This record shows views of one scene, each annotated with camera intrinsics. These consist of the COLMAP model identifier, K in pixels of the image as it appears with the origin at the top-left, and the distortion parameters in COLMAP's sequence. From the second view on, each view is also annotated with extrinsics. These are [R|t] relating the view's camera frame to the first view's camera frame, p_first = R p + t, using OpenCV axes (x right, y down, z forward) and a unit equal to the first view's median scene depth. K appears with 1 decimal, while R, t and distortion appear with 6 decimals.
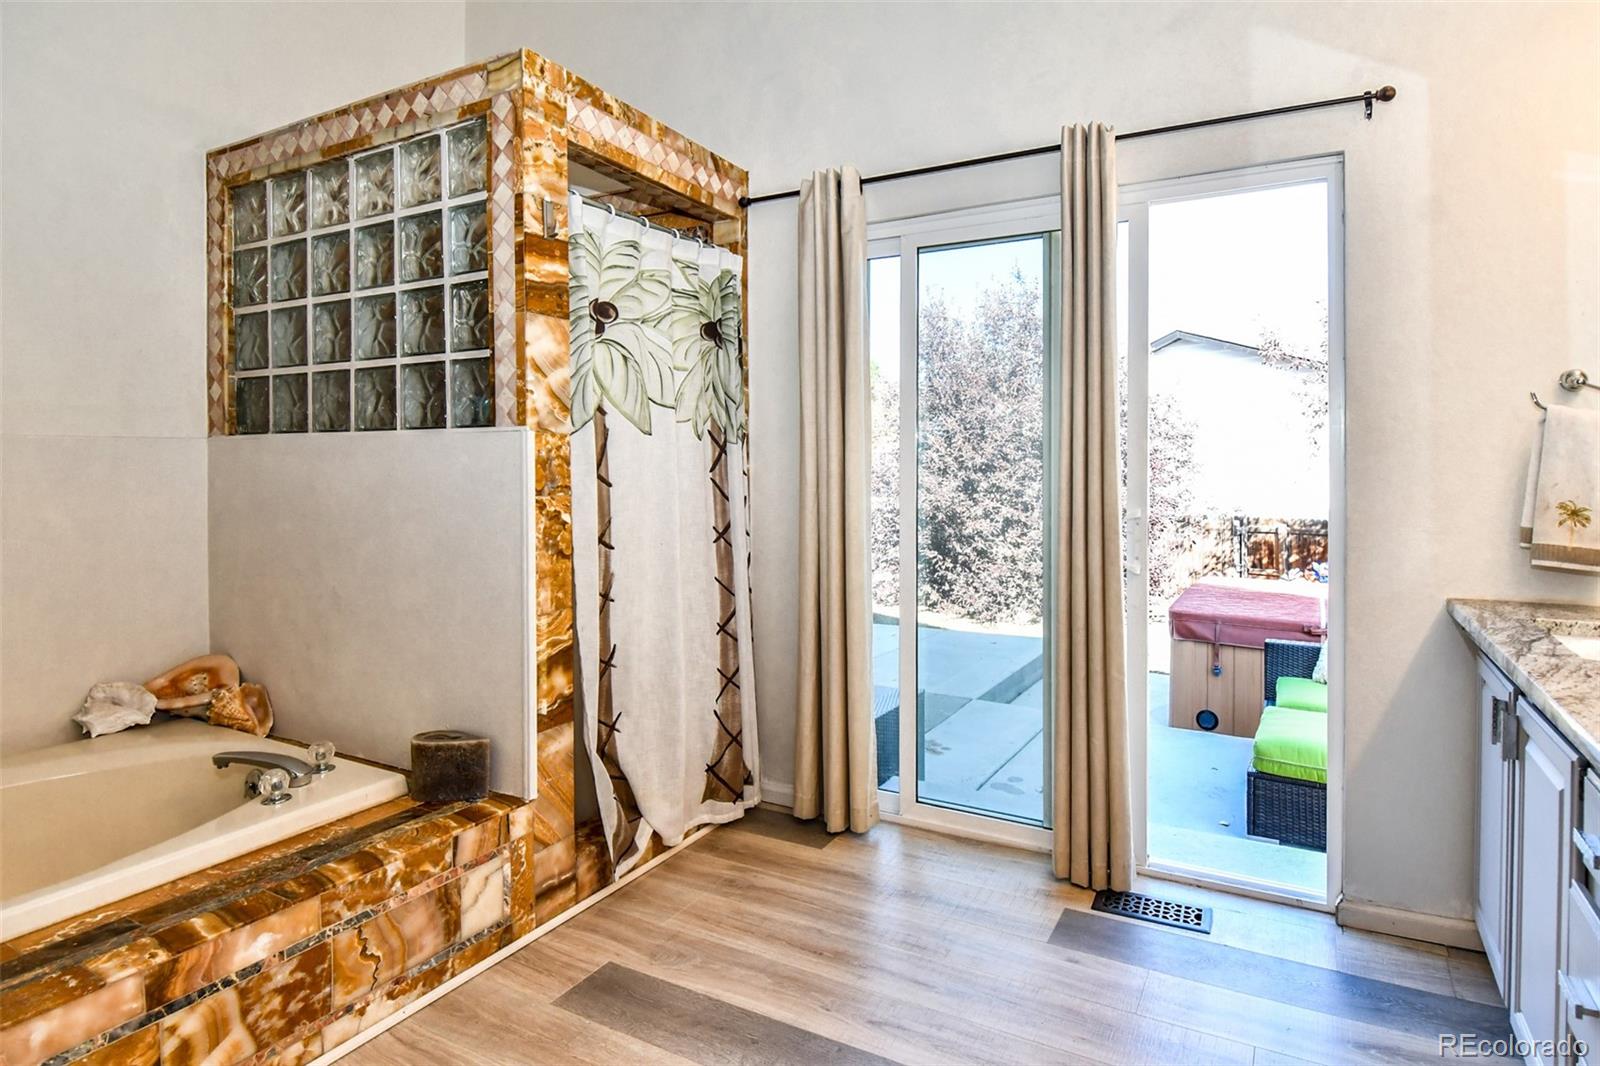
lens RADIAL K [[867.0, 0, 808.5], [0, 867.0, 524.5], [0, 0, 1]] dist [-0.008592, -0.017433]
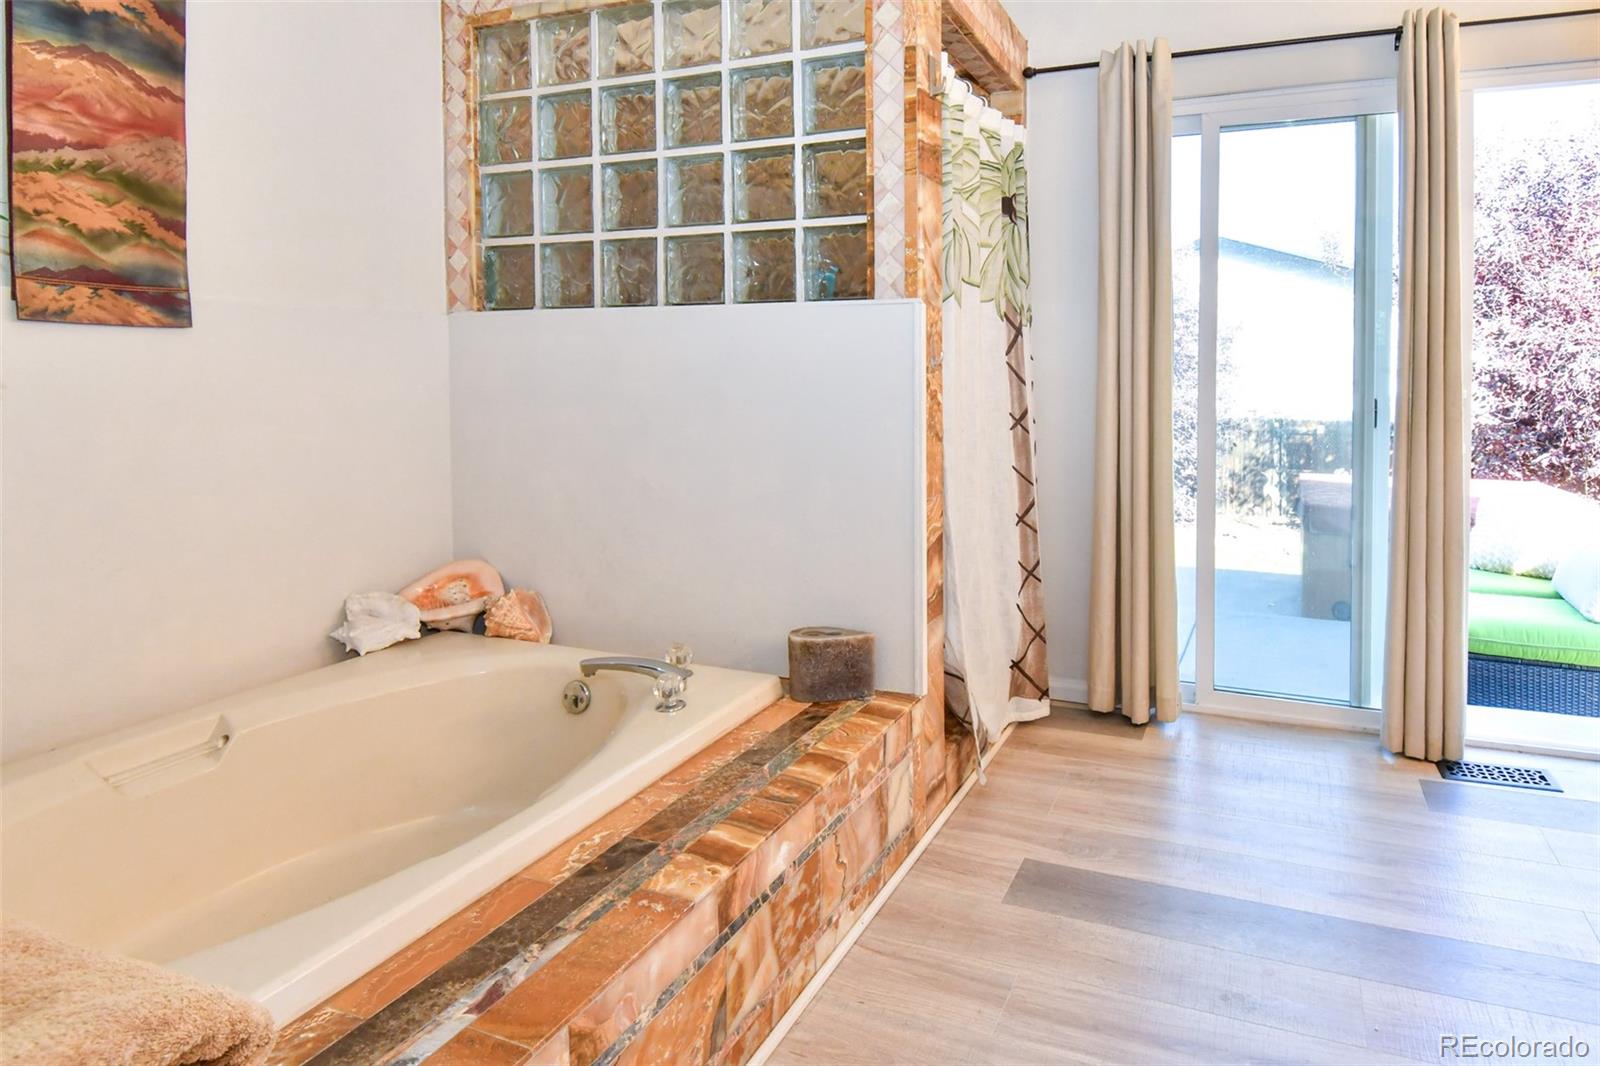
lens RADIAL K [[926.7, 0, 695.2], [0, 926.7, 467.0], [0, 0, 1]] dist [-0.005028, -0.015318]
pose [[0.992882, -0.009850, 0.118698, -0.610150], [0.007611, 0.999785, 0.019303, 0.042550], [-0.118863, -0.018262, 0.992743, 0.029085]]
